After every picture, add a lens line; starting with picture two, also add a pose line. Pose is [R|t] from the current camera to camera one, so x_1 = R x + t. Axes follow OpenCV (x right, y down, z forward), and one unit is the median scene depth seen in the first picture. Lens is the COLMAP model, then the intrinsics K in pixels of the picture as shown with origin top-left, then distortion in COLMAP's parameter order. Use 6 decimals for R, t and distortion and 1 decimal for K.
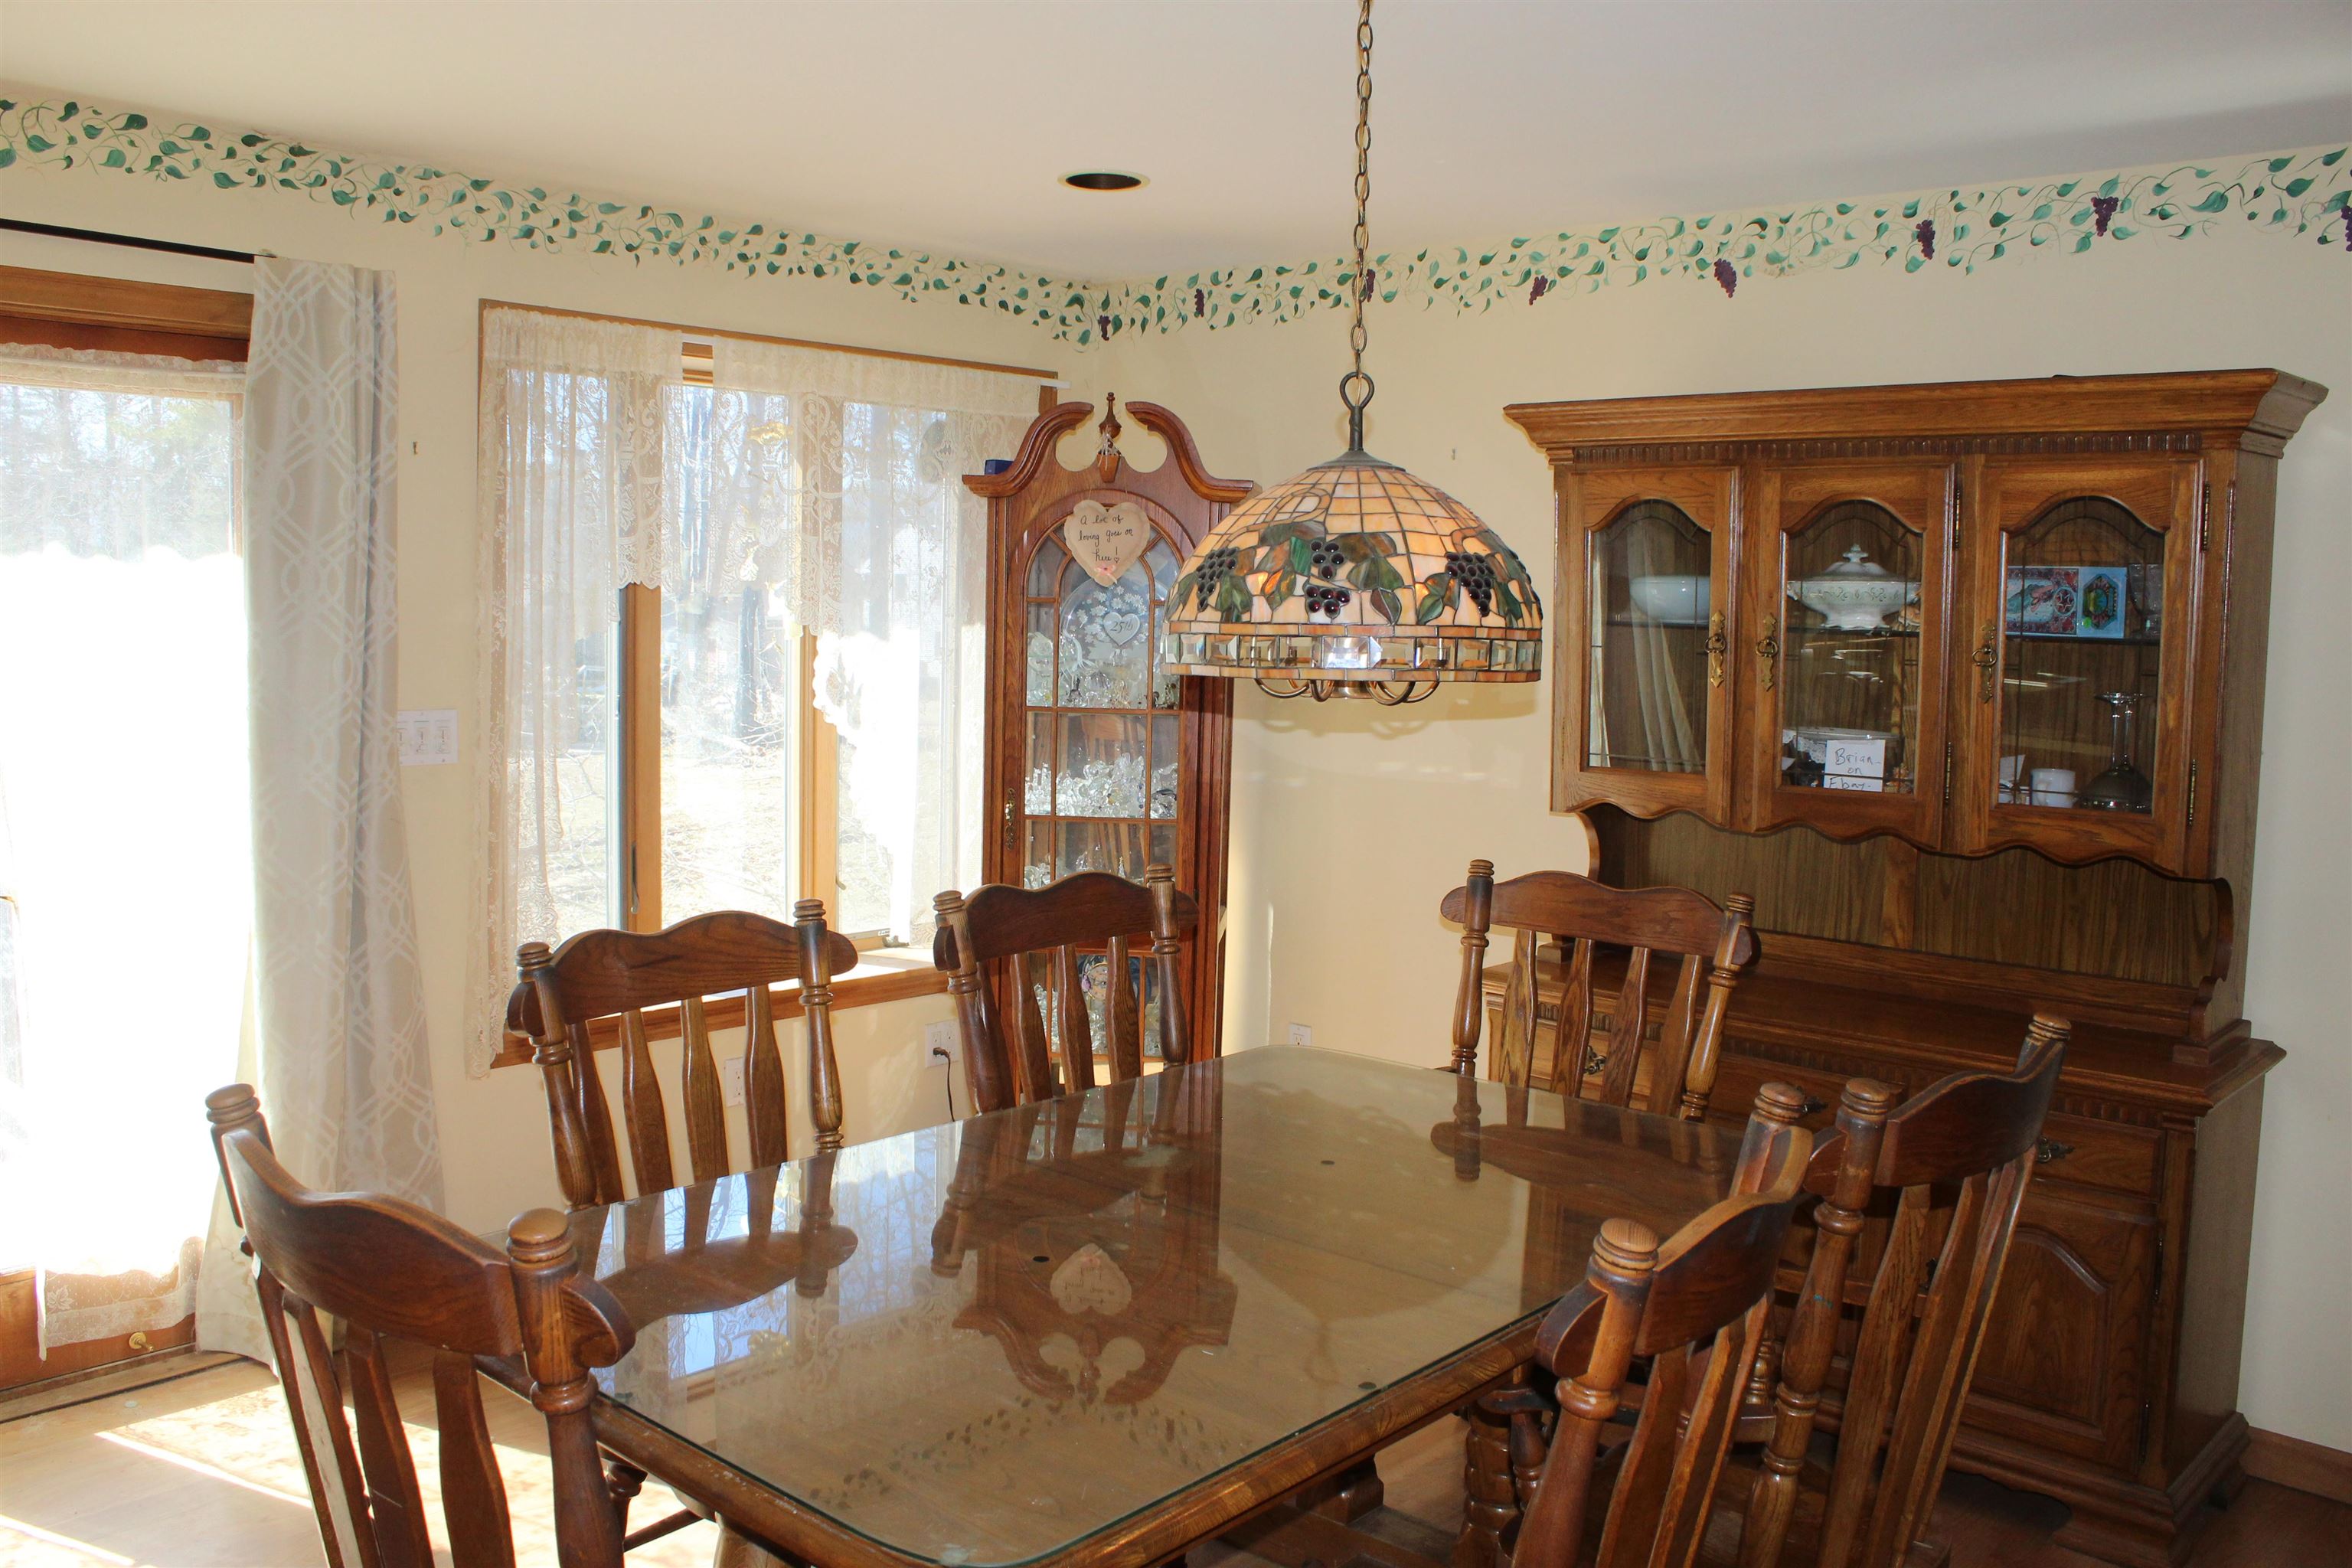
lens RADIAL K [[1950.9, 0, 1176.0], [0, 1950.9, 784.0], [0, 0, 1]] dist [-0.164690, 0.145228]
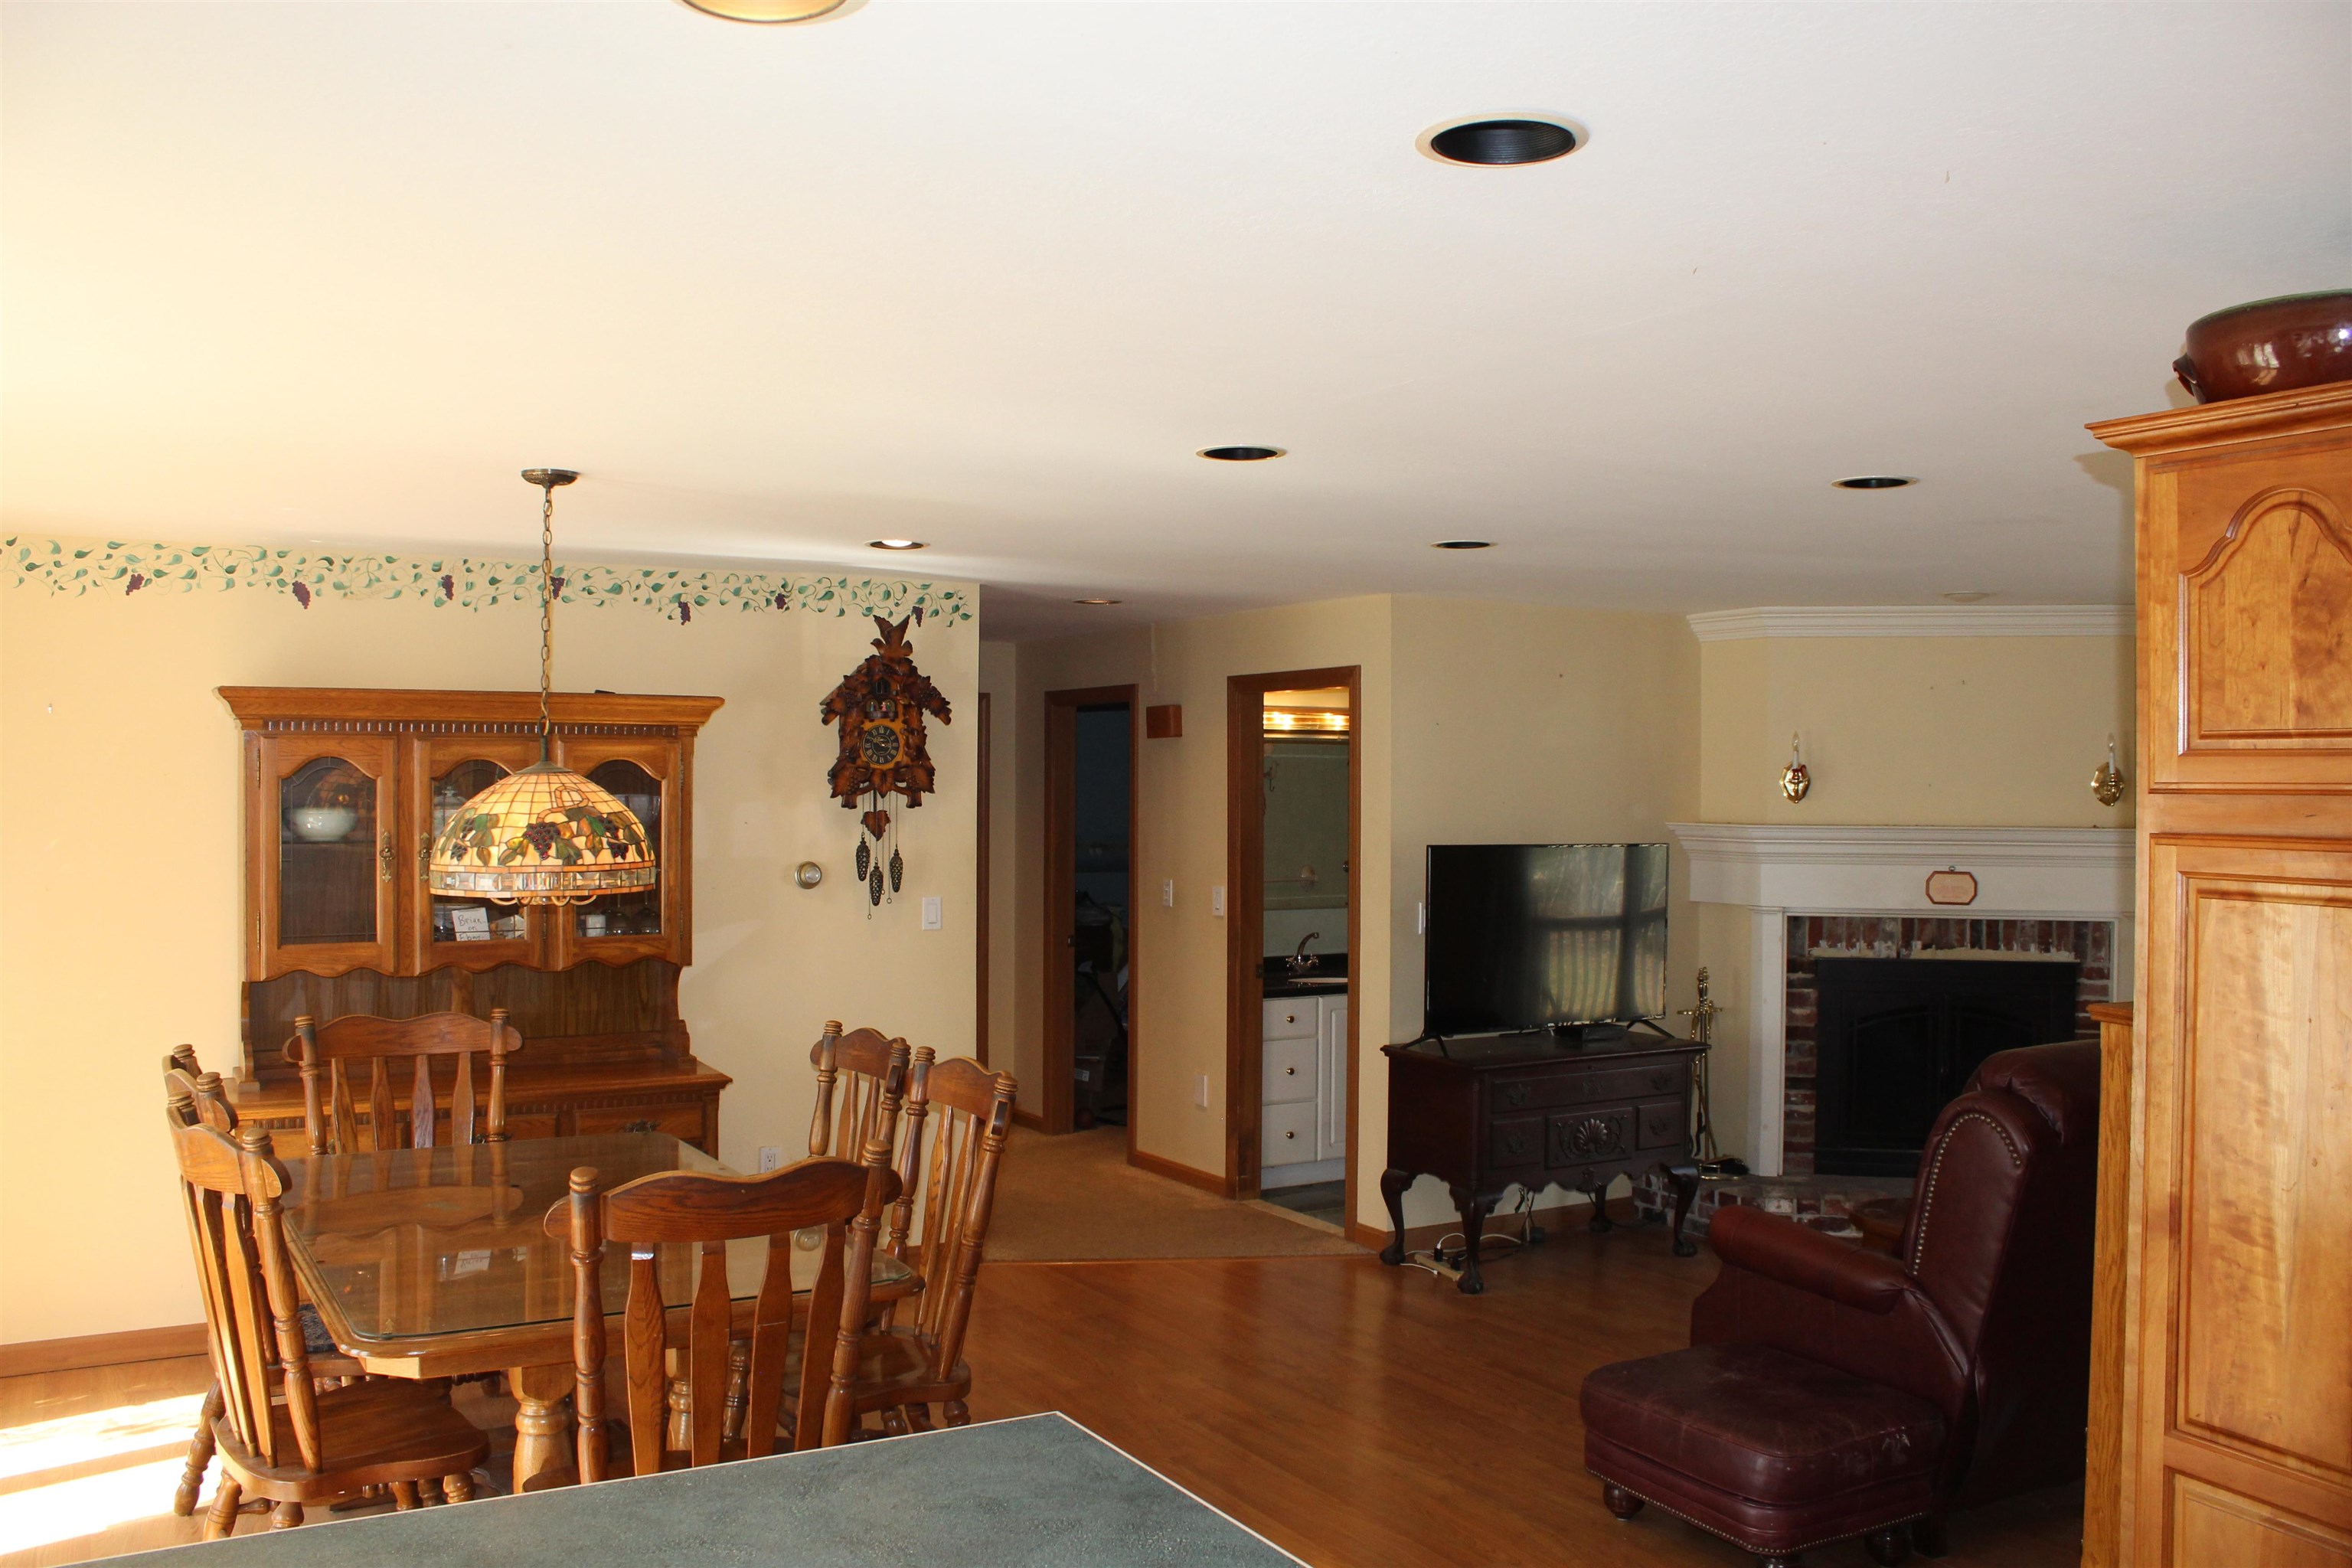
lens RADIAL K [[1950.9, 0, 1176.0], [0, 1950.9, 784.0], [0, 0, 1]] dist [-0.164690, 0.145228]
pose [[0.290924, -0.022137, 0.956490, -0.895053], [0.092324, 0.995716, -0.005036, -0.058902], [-0.952281, 0.089772, 0.291721, -0.020325]]
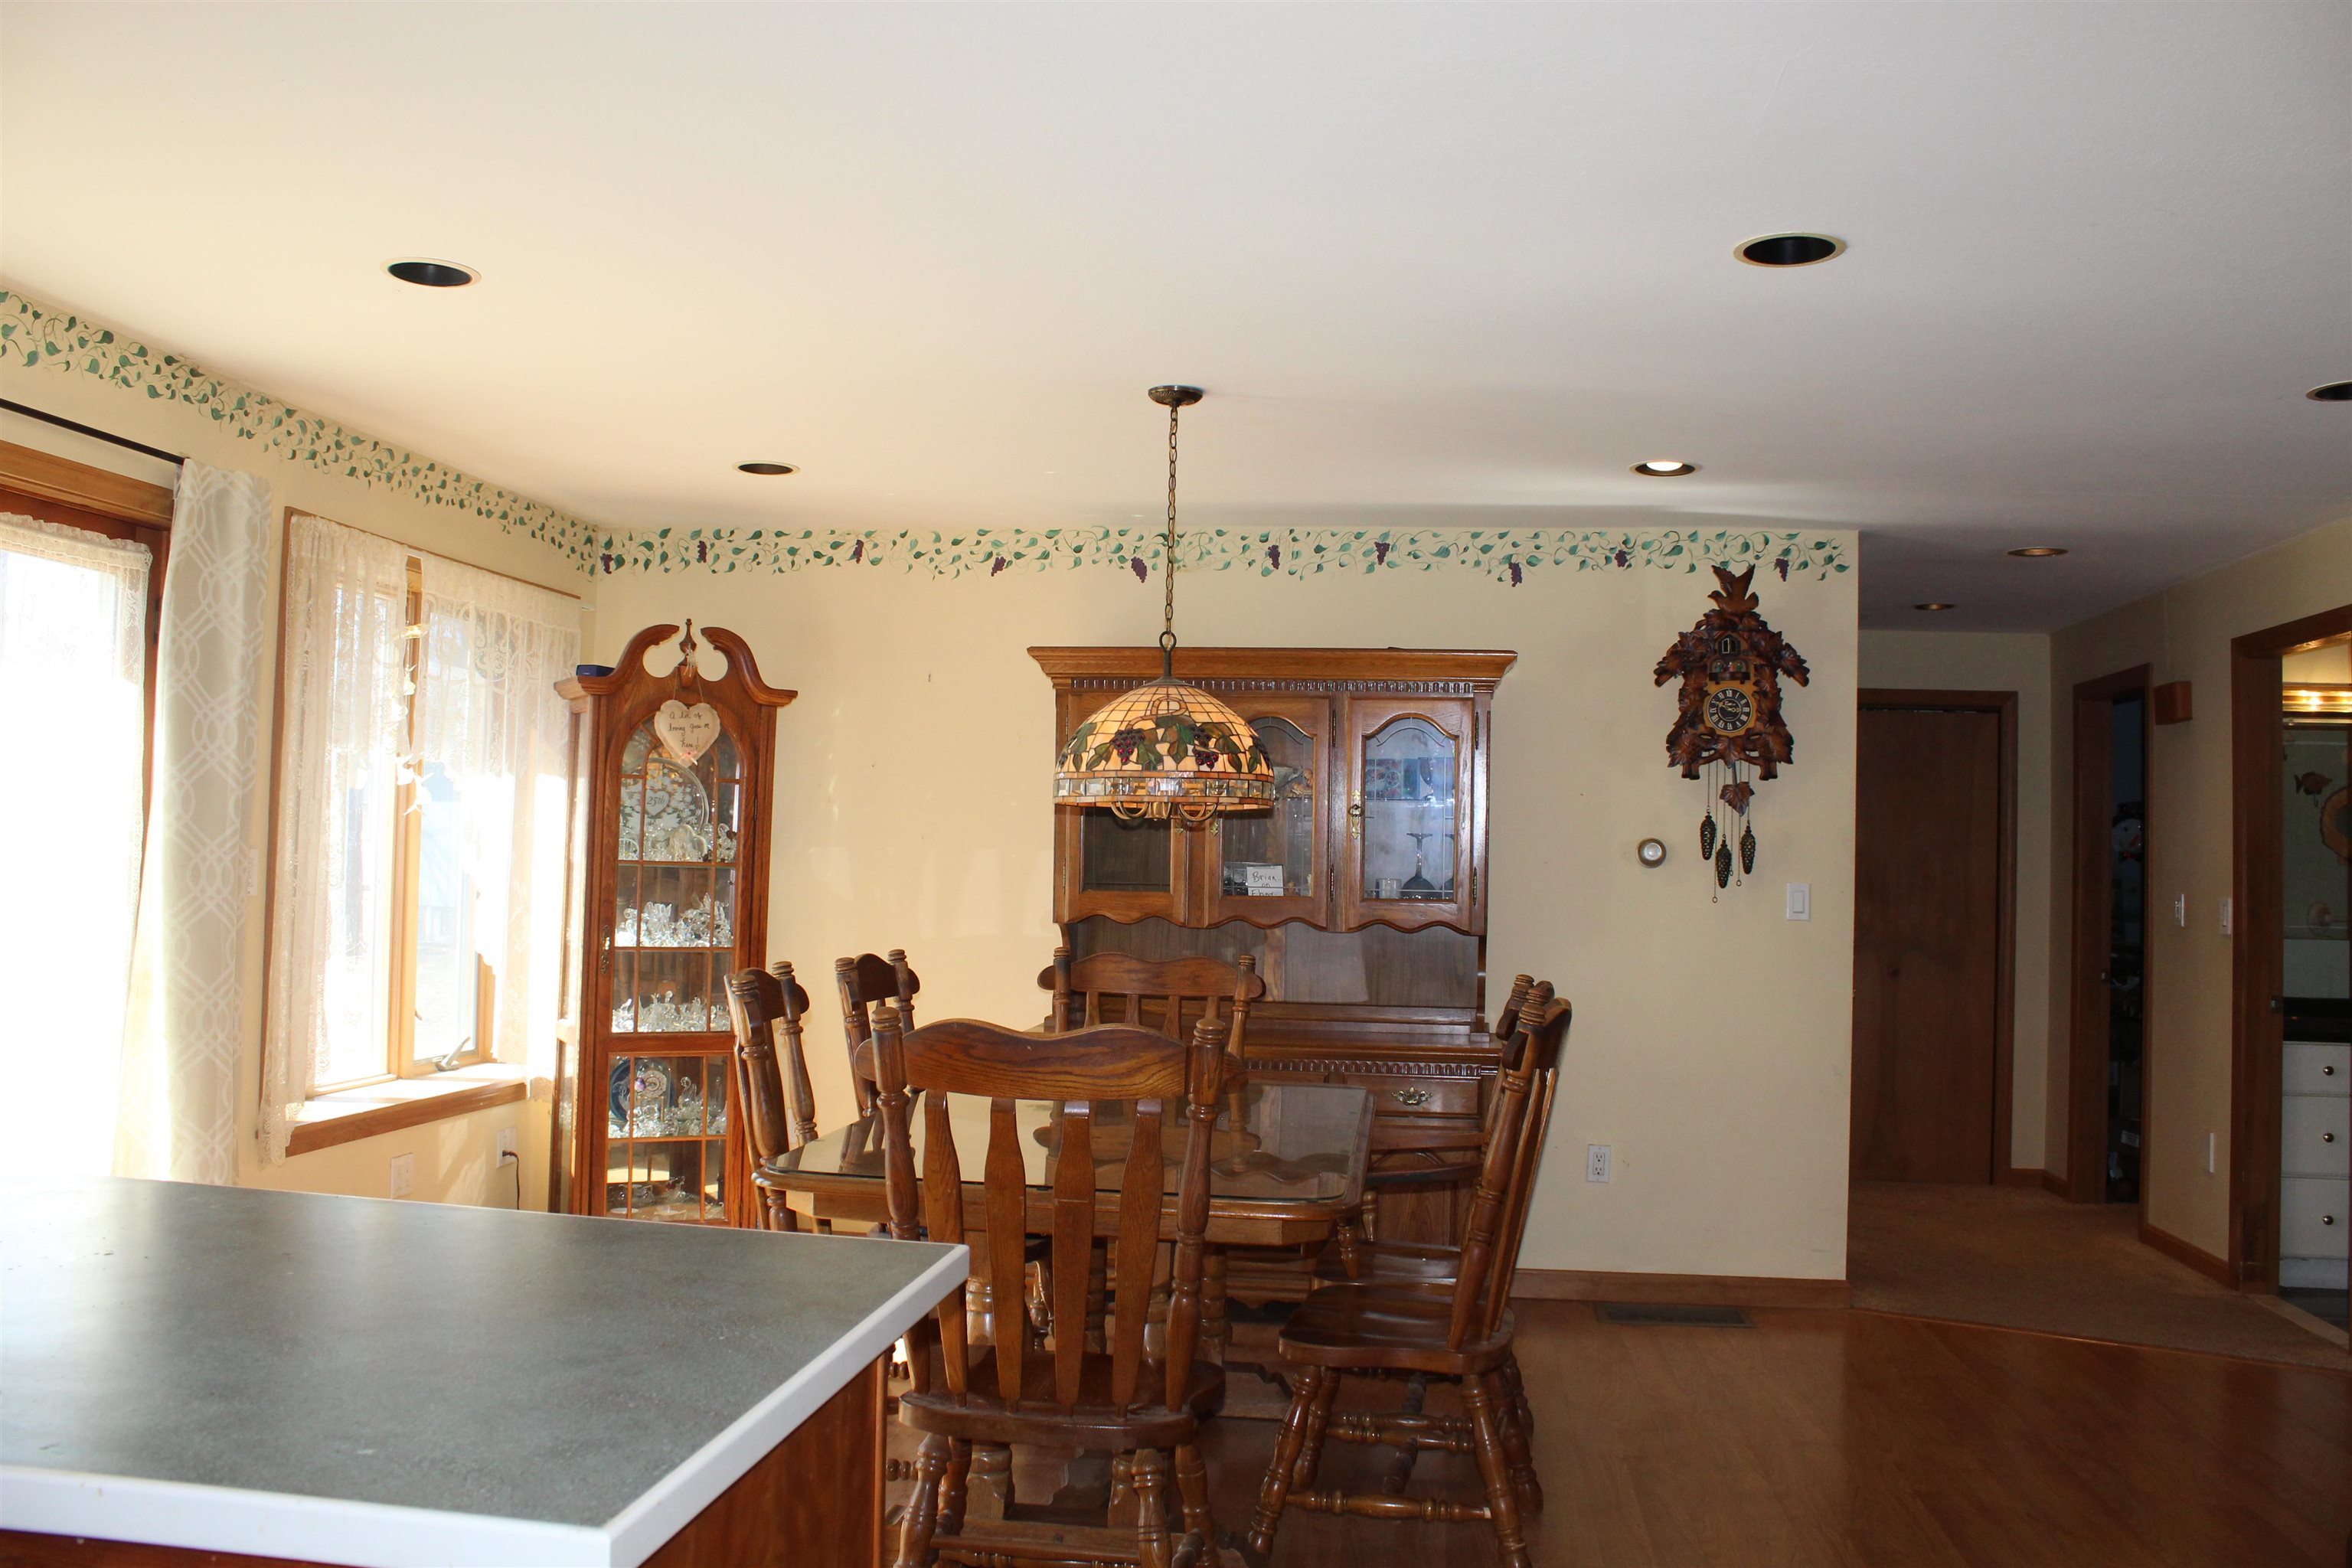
lens RADIAL K [[1950.9, 0, 1176.0], [0, 1950.9, 784.0], [0, 0, 1]] dist [-0.164690, 0.145228]
pose [[0.824072, 0.020160, 0.566126, -0.573289], [0.047519, 0.993384, -0.104544, 0.068711], [-0.564488, 0.113054, 0.817662, -0.268654]]
